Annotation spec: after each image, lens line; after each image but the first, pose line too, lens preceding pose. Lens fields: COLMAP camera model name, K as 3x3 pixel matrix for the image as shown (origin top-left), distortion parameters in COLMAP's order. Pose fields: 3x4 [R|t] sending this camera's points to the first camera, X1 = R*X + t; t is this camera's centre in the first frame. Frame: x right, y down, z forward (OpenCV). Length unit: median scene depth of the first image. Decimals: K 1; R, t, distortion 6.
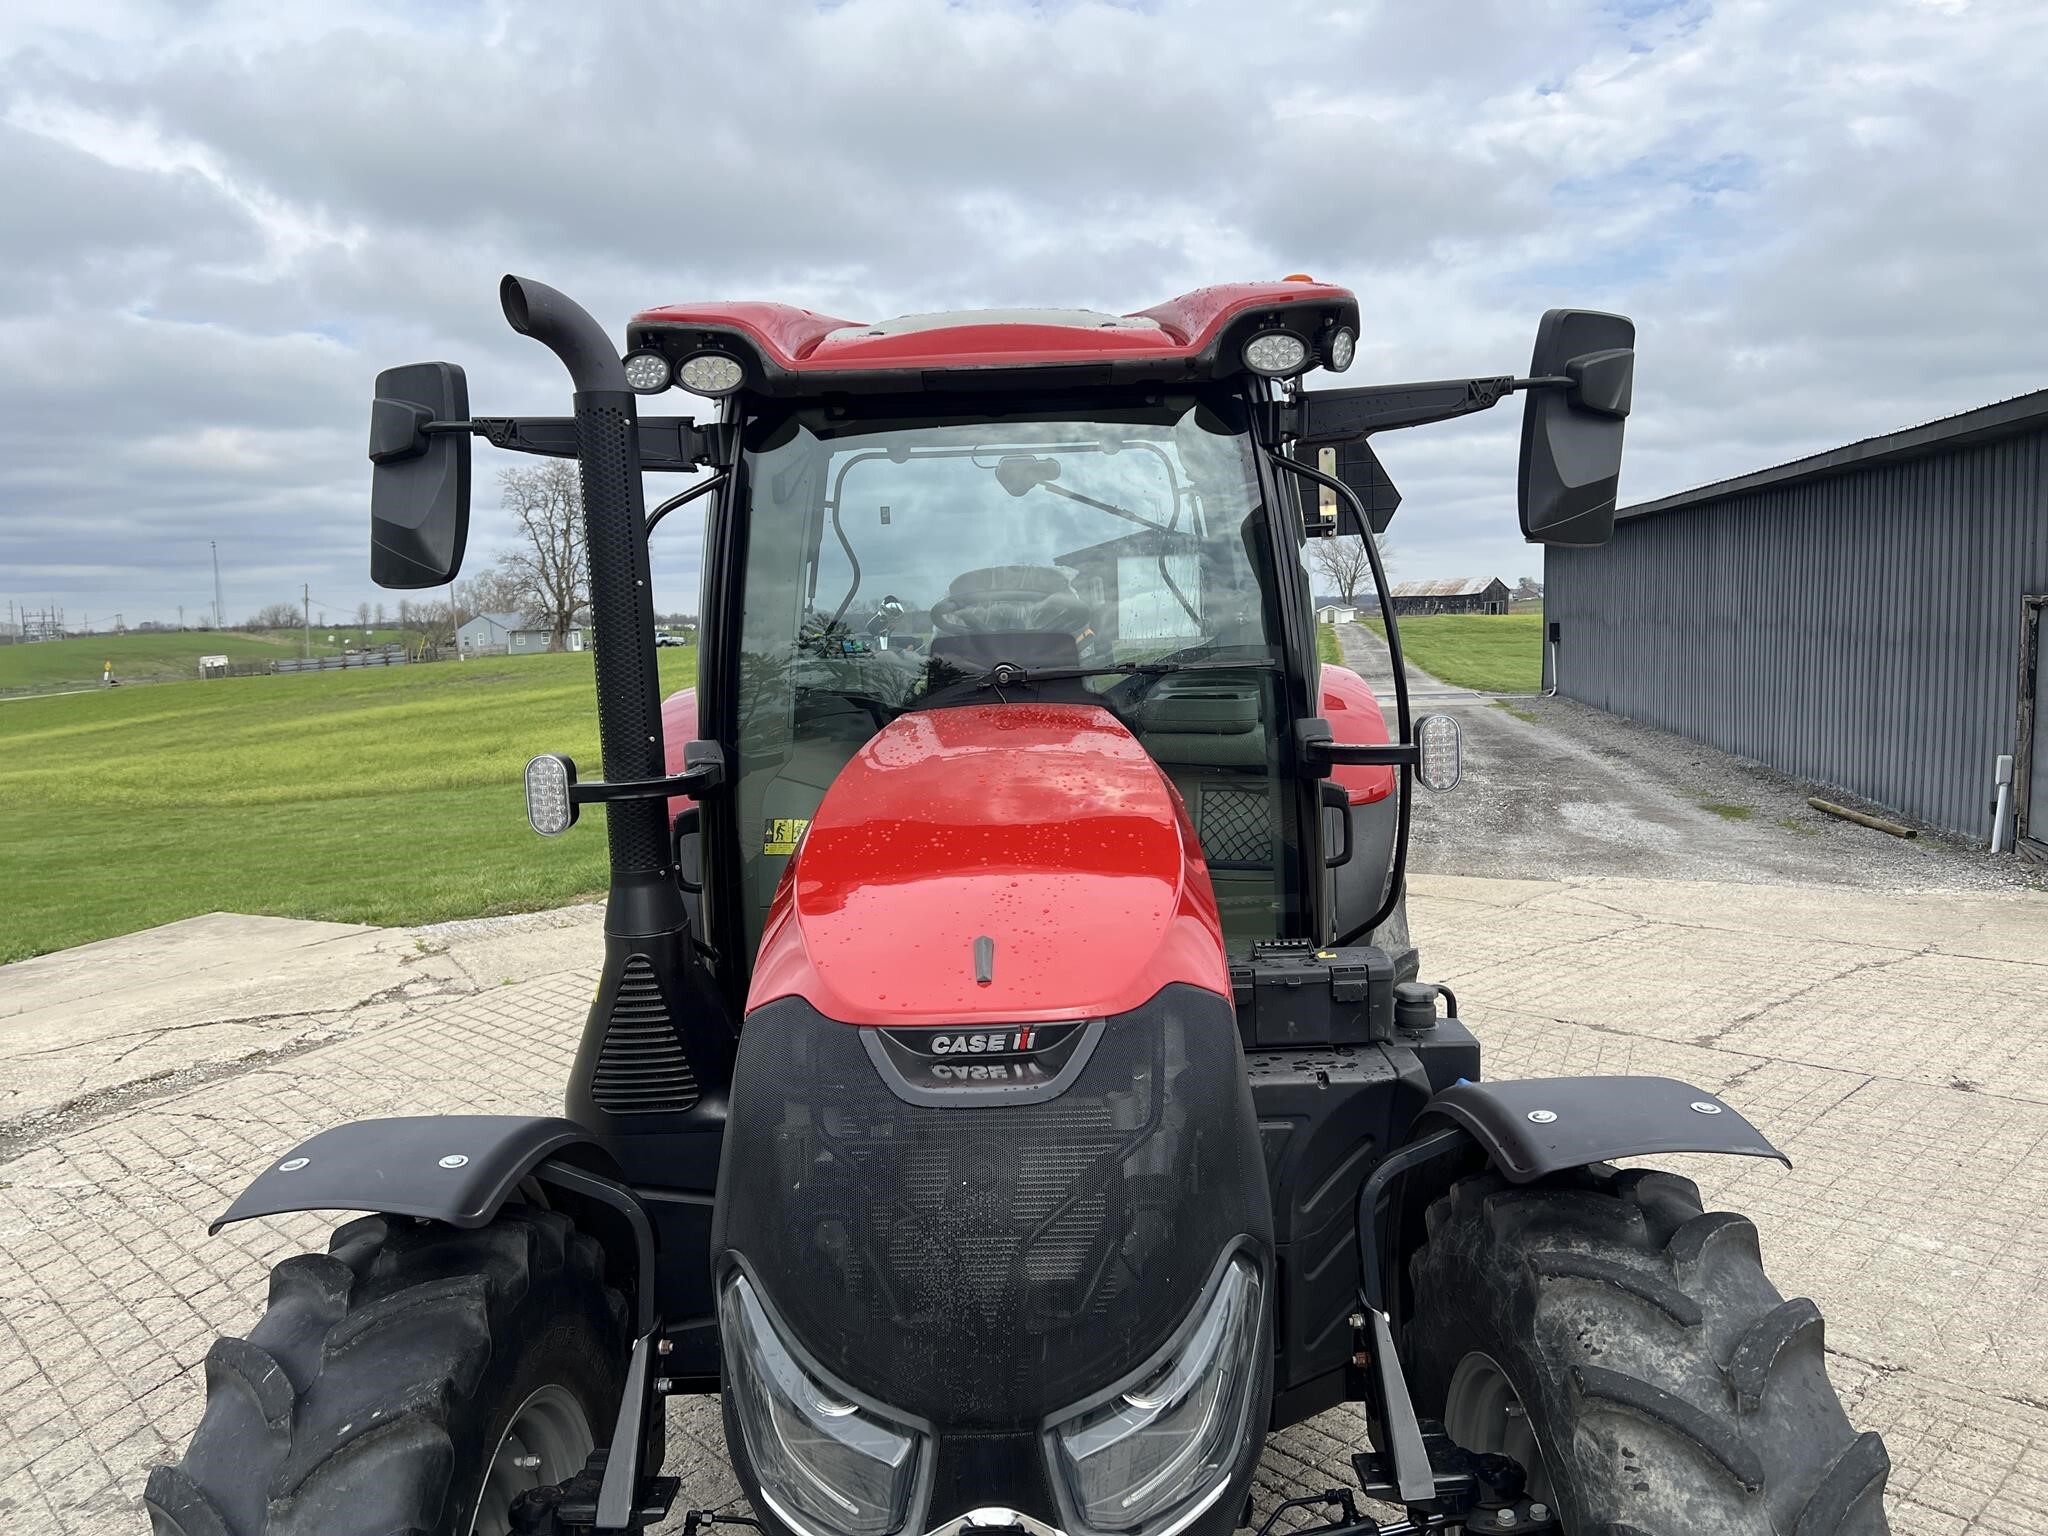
lens RADIAL K [[1518.6, 0, 1030.3], [0, 1518.6, 779.5], [0, 0, 1]] dist [0.046717, -0.048209]
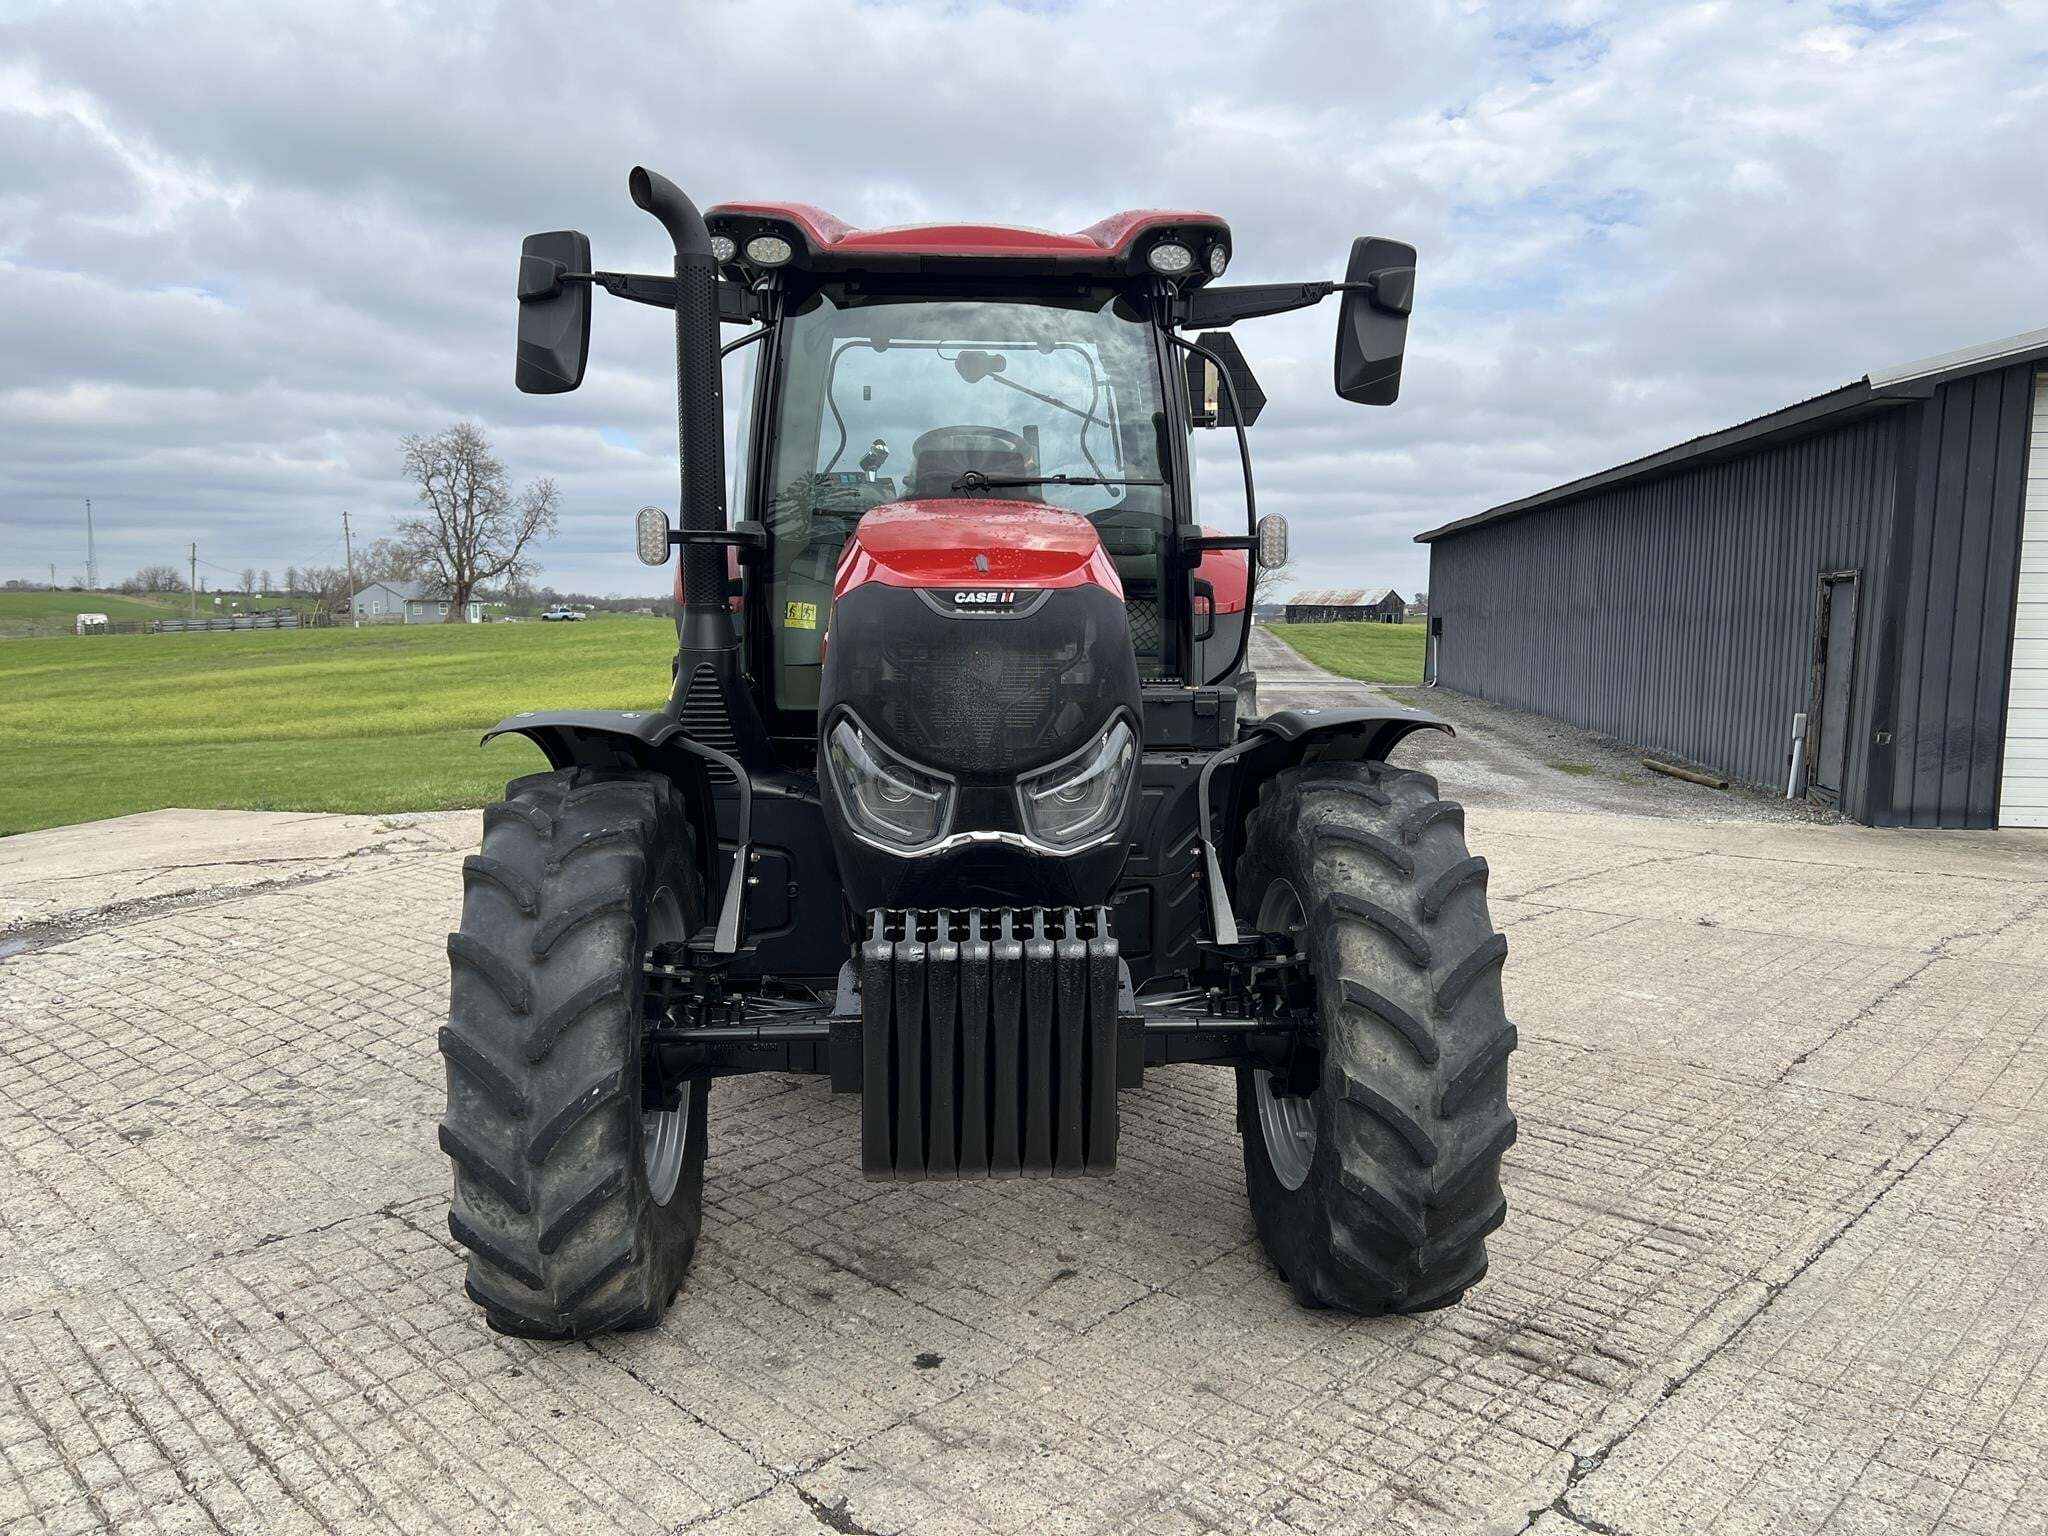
lens RADIAL K [[1518.6, 0, 1030.3], [0, 1518.6, 779.5], [0, 0, 1]] dist [0.046717, -0.048209]
pose [[0.997292, 0.032834, 0.065808, -0.010479], [-0.032903, 0.999459, -0.000038, 0.046775], [-0.065774, -0.002127, 0.997832, -0.091224]]
